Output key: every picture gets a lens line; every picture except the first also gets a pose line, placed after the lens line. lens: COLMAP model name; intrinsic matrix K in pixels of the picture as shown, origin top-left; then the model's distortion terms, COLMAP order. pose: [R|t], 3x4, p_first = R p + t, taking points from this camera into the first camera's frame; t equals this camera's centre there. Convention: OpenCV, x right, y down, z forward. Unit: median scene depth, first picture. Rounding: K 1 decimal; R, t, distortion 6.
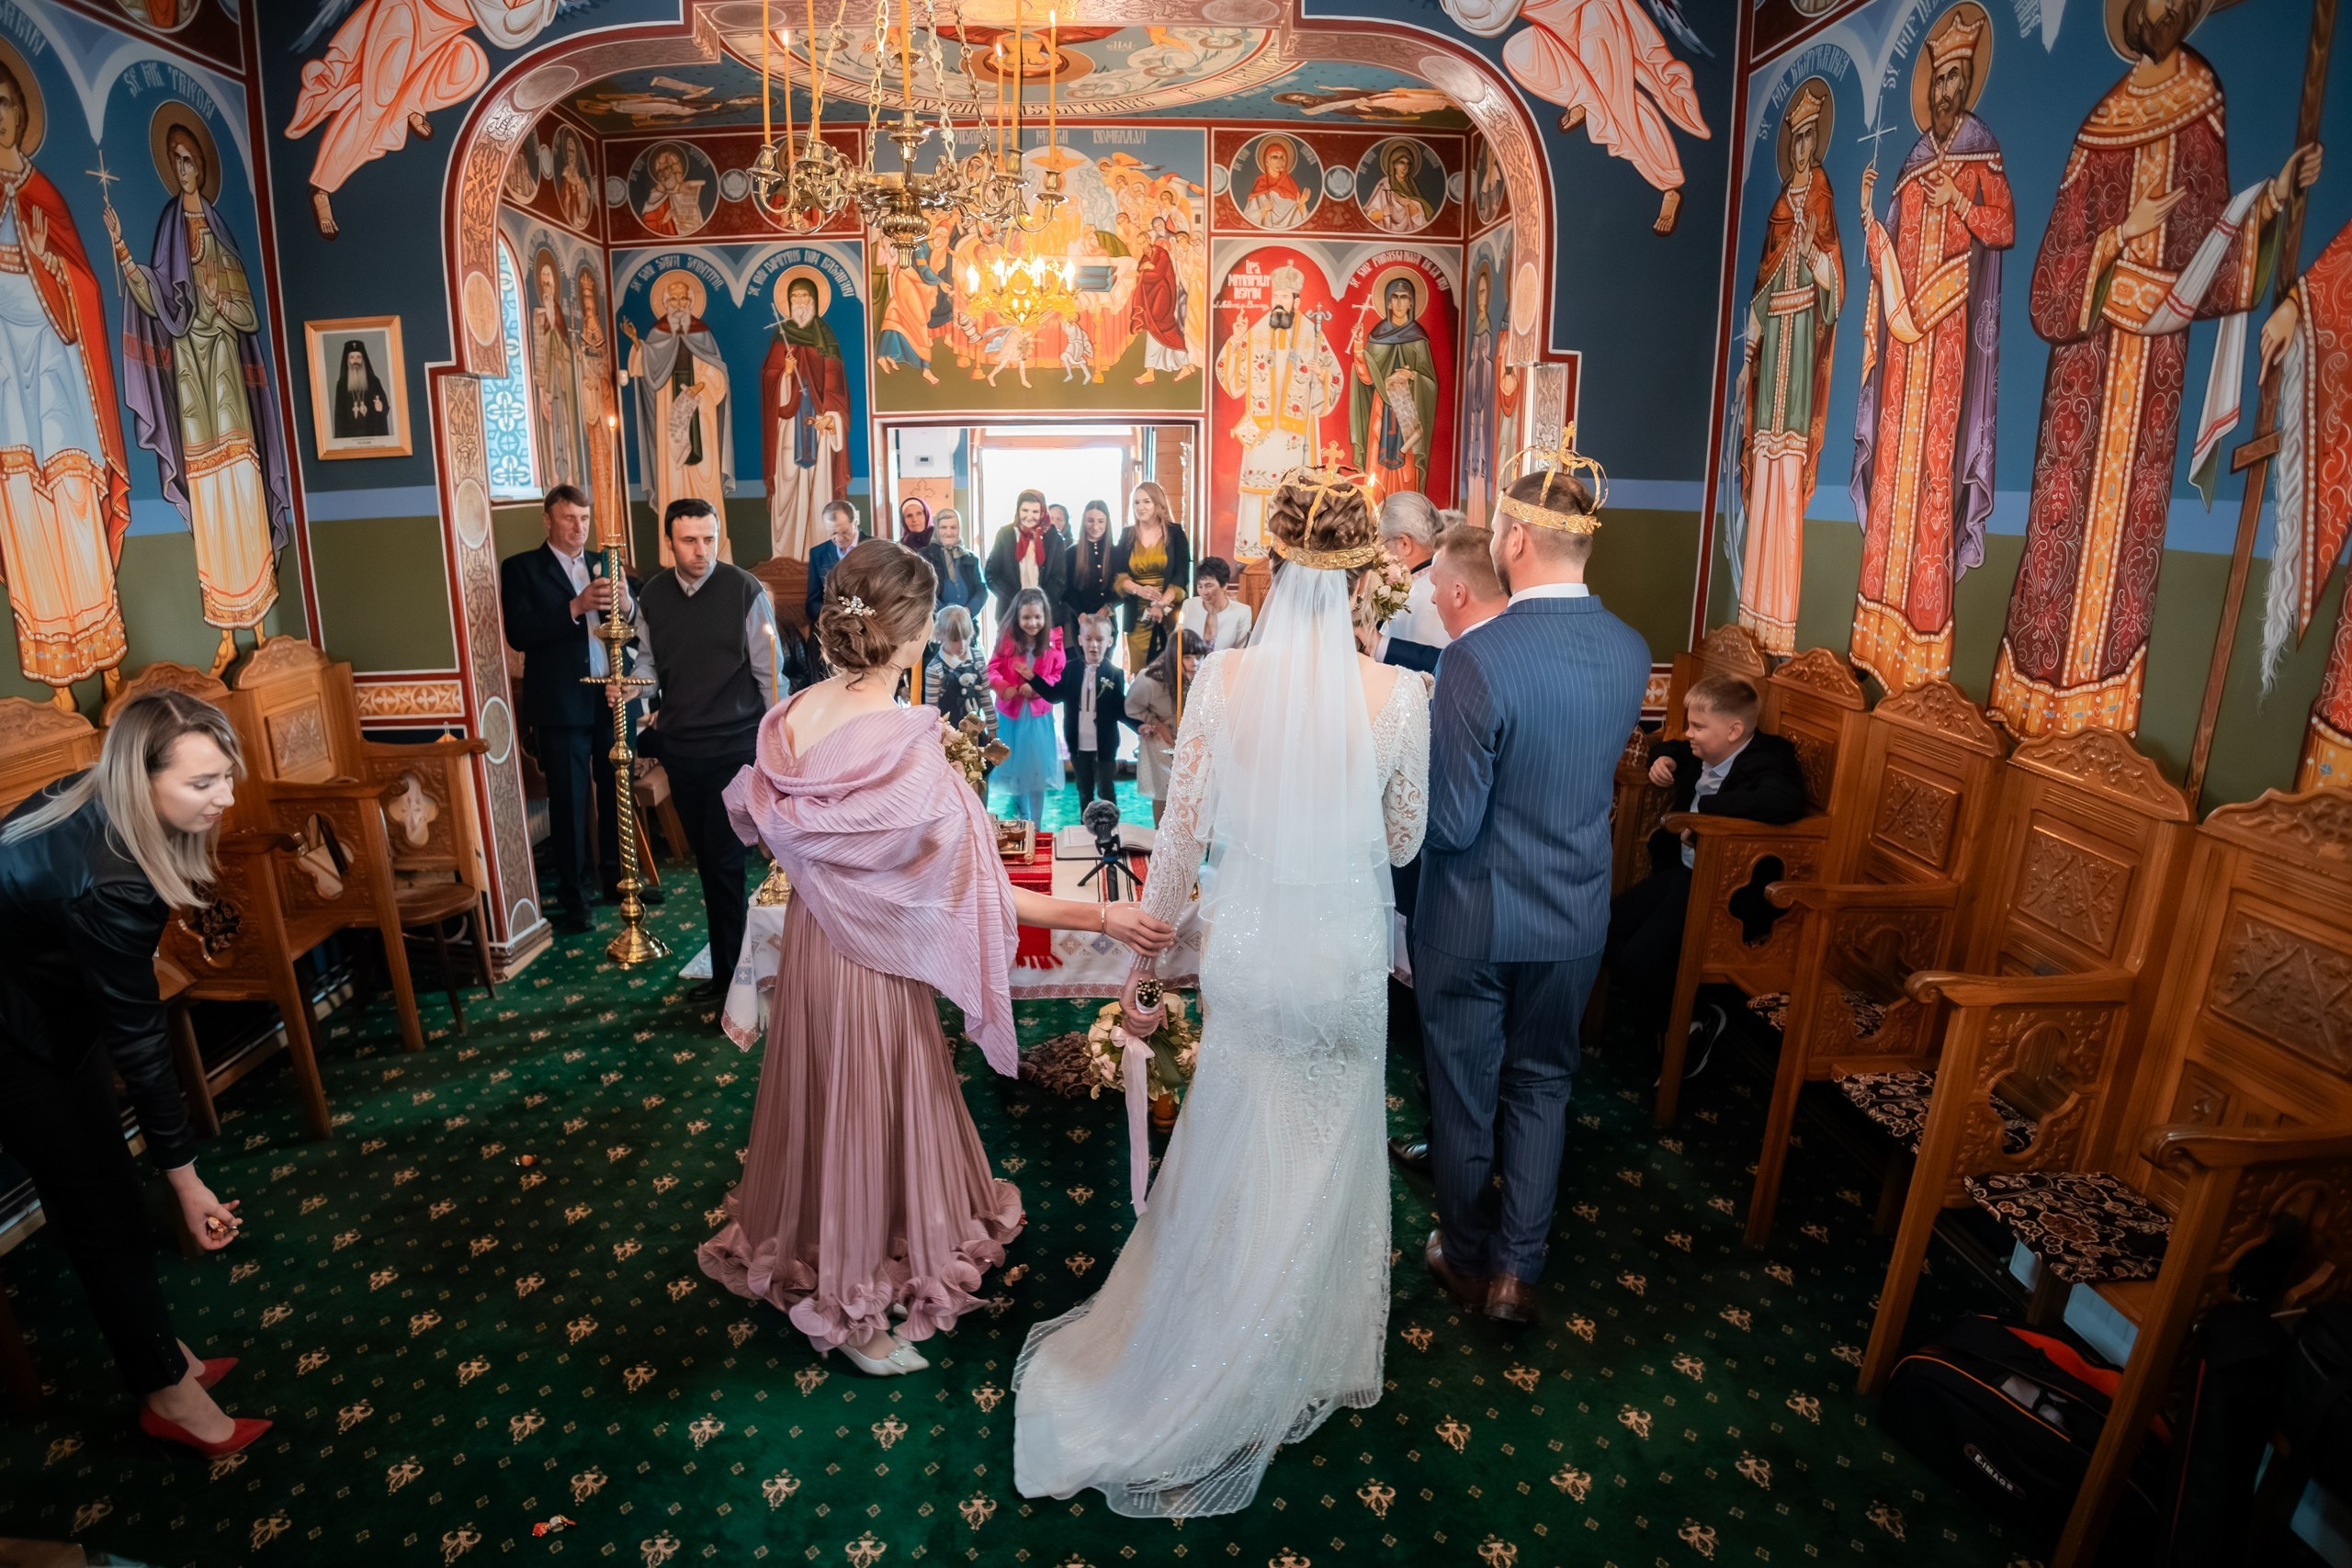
lens RADIAL K [[1248.6, 0, 1127.5], [0, 1248.6, 847.3], [0, 0, 1]] dist [-0.150944, 0.035175]
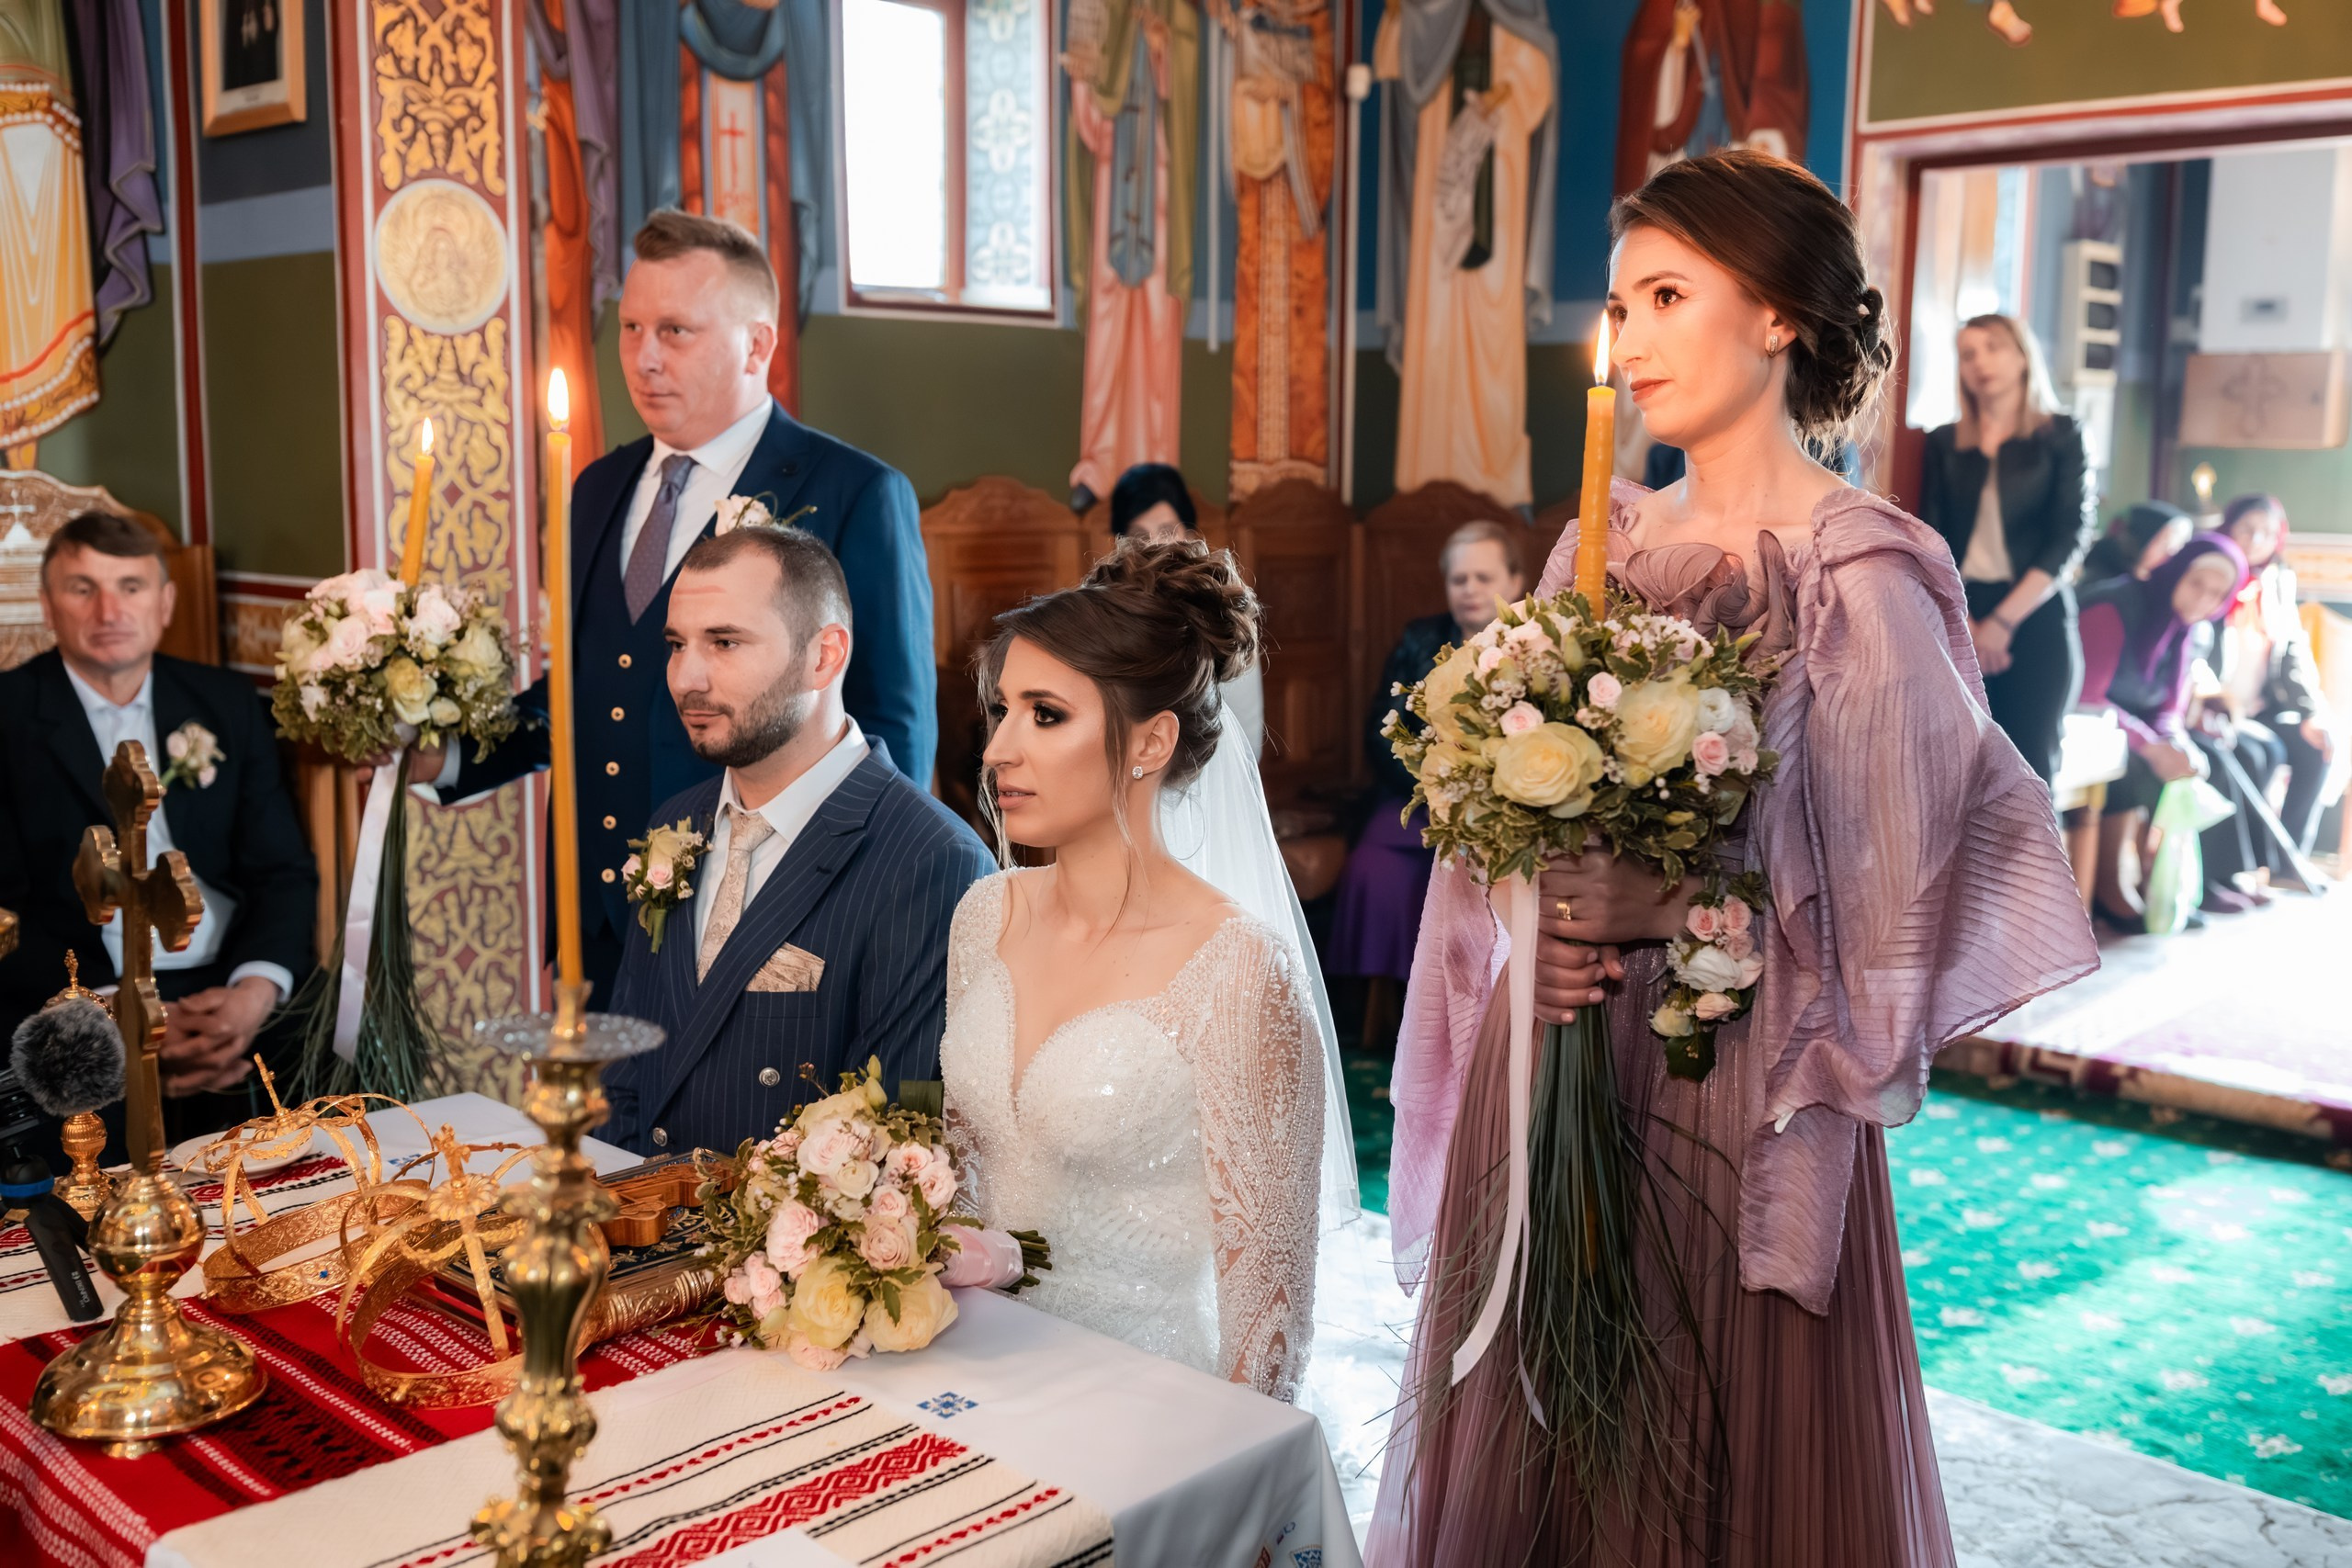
lens RADIAL K [[2253.6, 0, 1171.5], [0, 2253.6, 777.7], [0, 0, 1]] dist [0.005919, -0.036176]
pose [[0.704731, 0.108542, -0.701122, 0.184237], [-0.214822, 0.974483, -0.065066, -0.056430], [0.676170, 0.196471, 0.710066, 0.390037]]
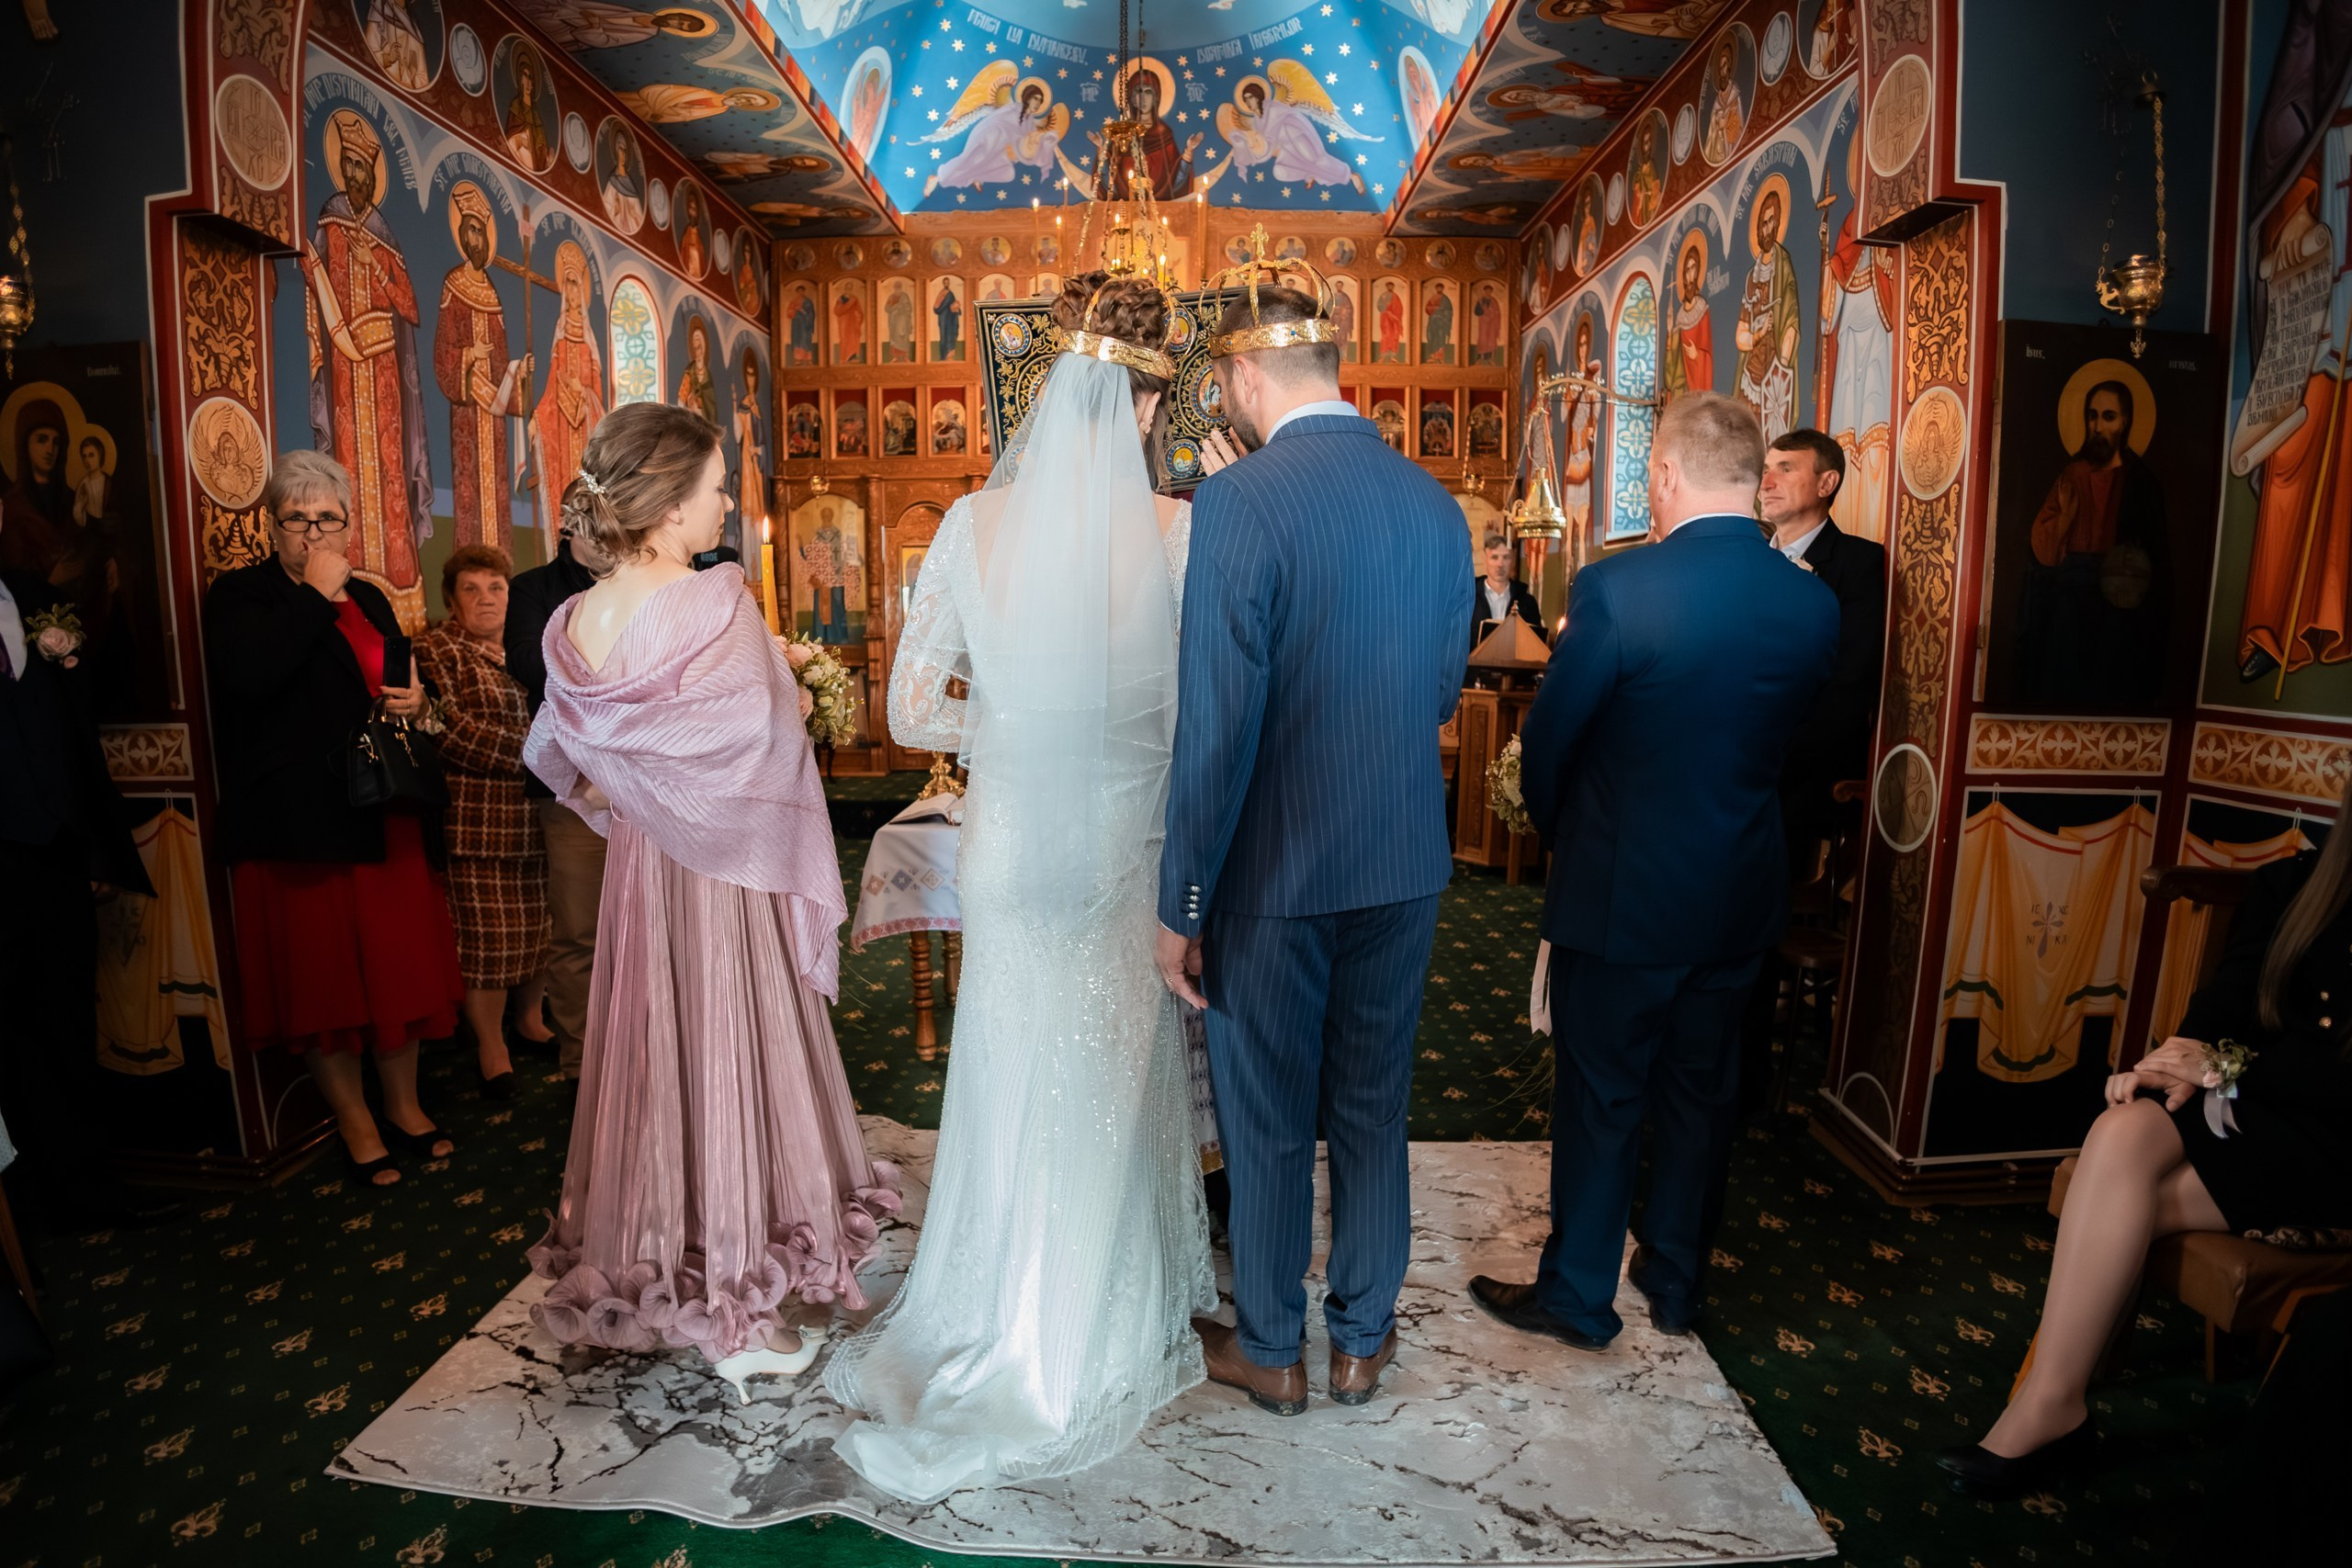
lens RADIAL K [[1198.5, 0, 1172.1], [0, 1198.5, 834.8], [0, 0, 1]] dist [-0.135451, 0.026266]
pose [[-0.999469, -0.007882, 0.031606, -0.115162], [0.007183, 0.893076, 0.449849, -0.234376], [-0.031772, 0.449838, -0.892545, 1.044022]]
